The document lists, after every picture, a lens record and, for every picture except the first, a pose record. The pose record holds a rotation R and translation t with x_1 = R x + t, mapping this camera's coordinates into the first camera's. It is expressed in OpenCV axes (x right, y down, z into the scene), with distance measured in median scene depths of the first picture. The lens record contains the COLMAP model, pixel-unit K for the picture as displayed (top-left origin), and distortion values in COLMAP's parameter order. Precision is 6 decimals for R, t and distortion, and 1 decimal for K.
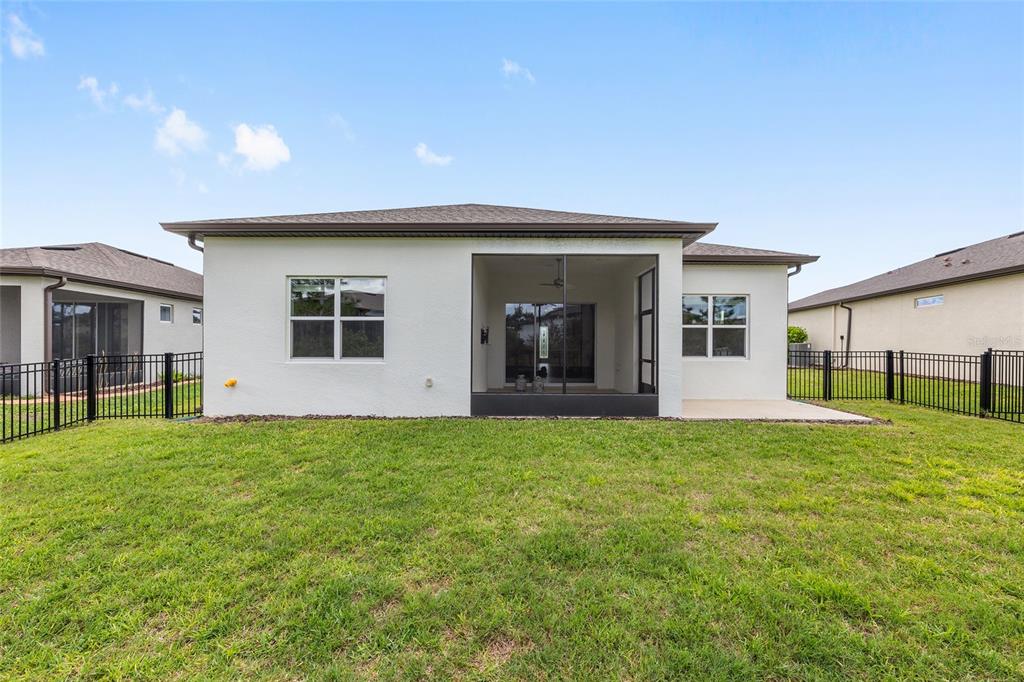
lens RADIAL K [[406.7, 0, 512.0], [0, 406.7, 341.0], [0, 0, 1]] dist [0.000950, -0.000020]
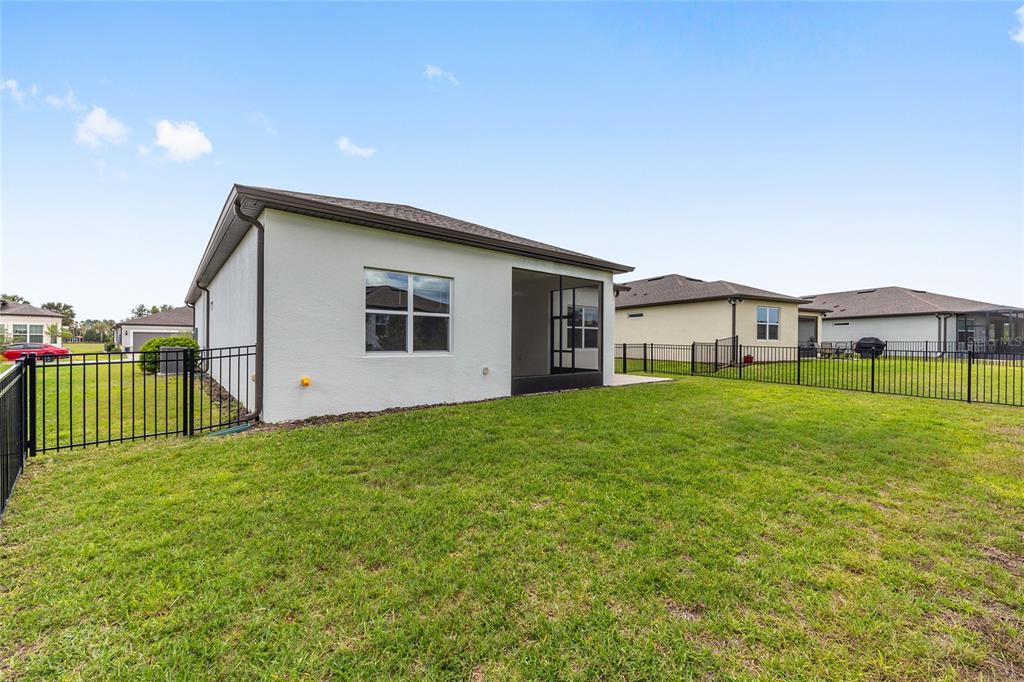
lens RADIAL K [[406.7, 0, 512.0], [0, 406.7, 341.0], [0, 0, 1]] dist [0.000950, -0.000020]
pose [[0.765389, 0.001197, 0.643566, -0.897572], [-0.008299, 0.999933, 0.008010, 0.004520], [-0.643514, -0.011471, 0.765348, 0.035821]]
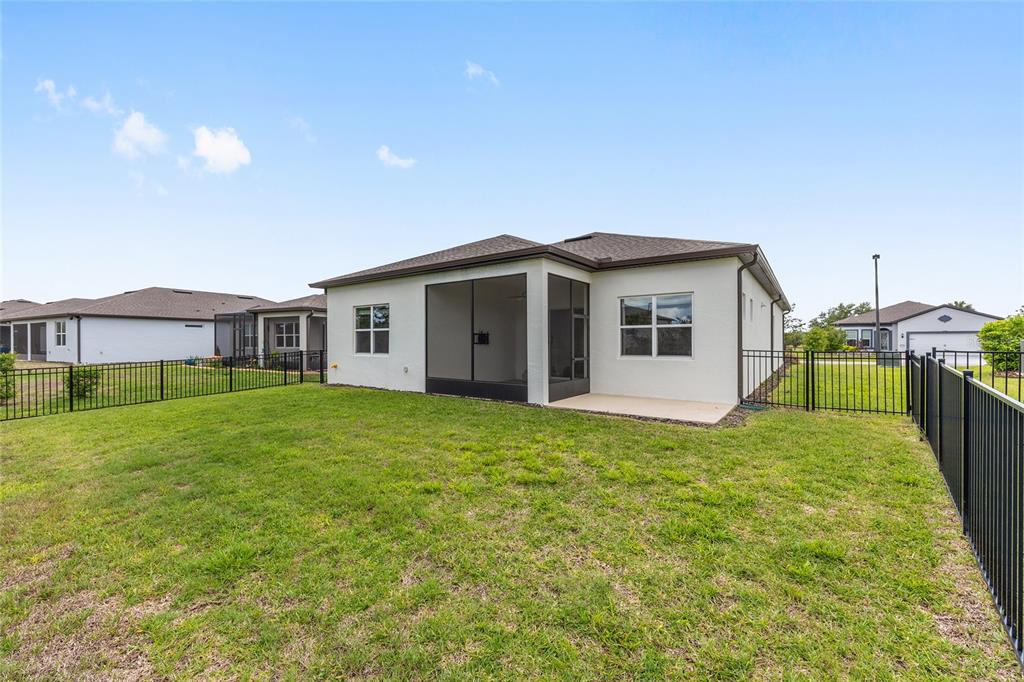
lens RADIAL K [[406.7, 0, 512.0], [0, 406.7, 341.0], [0, 0, 1]] dist [0.000950, -0.000020]
pose [[0.817602, -0.006704, -0.575744, 1.022335], [0.008985, 0.999959, 0.001115, -0.005145], [0.575713, -0.006084, 0.817629, -0.050182]]
